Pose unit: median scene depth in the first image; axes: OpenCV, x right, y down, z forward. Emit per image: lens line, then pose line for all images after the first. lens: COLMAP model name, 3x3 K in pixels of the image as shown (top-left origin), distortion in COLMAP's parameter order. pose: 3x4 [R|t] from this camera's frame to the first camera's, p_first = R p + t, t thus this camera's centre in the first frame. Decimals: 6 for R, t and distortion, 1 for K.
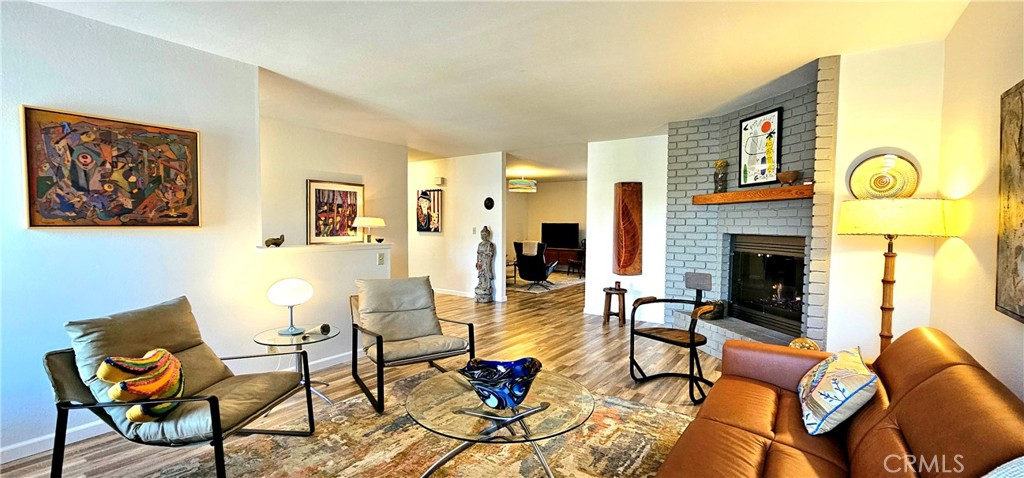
lens RADIAL K [[435.8, 0, 510.5], [0, 435.8, 240.1], [0, 0, 1]] dist [0.002956, 0.000031]
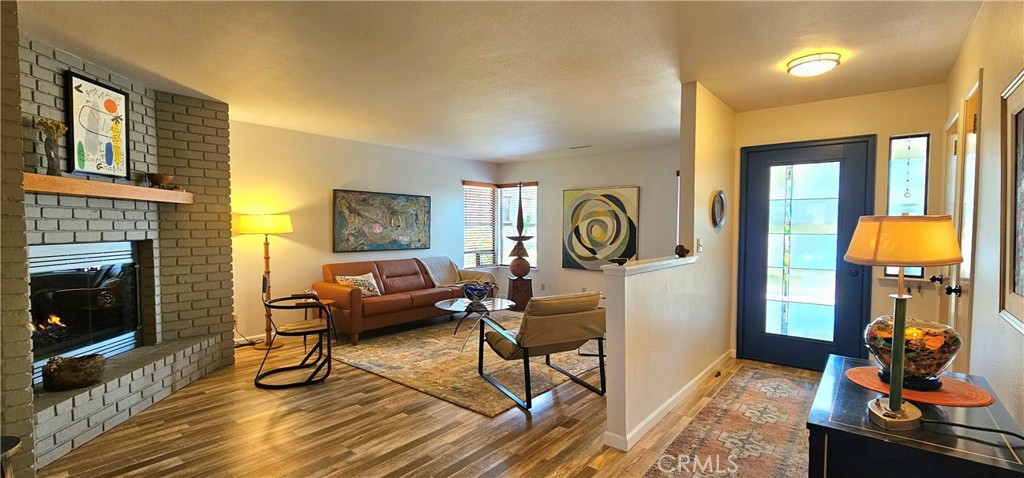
lens RADIAL K [[435.8, 0, 511.9], [0, 435.8, 242.3], [0, 0, 1]] dist [0.002956, 0.000031]
pose [[-0.997225, -0.012371, 0.073408, -0.208401], [-0.006992, 0.997301, 0.073093, -0.074922], [-0.074114, 0.072377, -0.994620, 1.773667]]
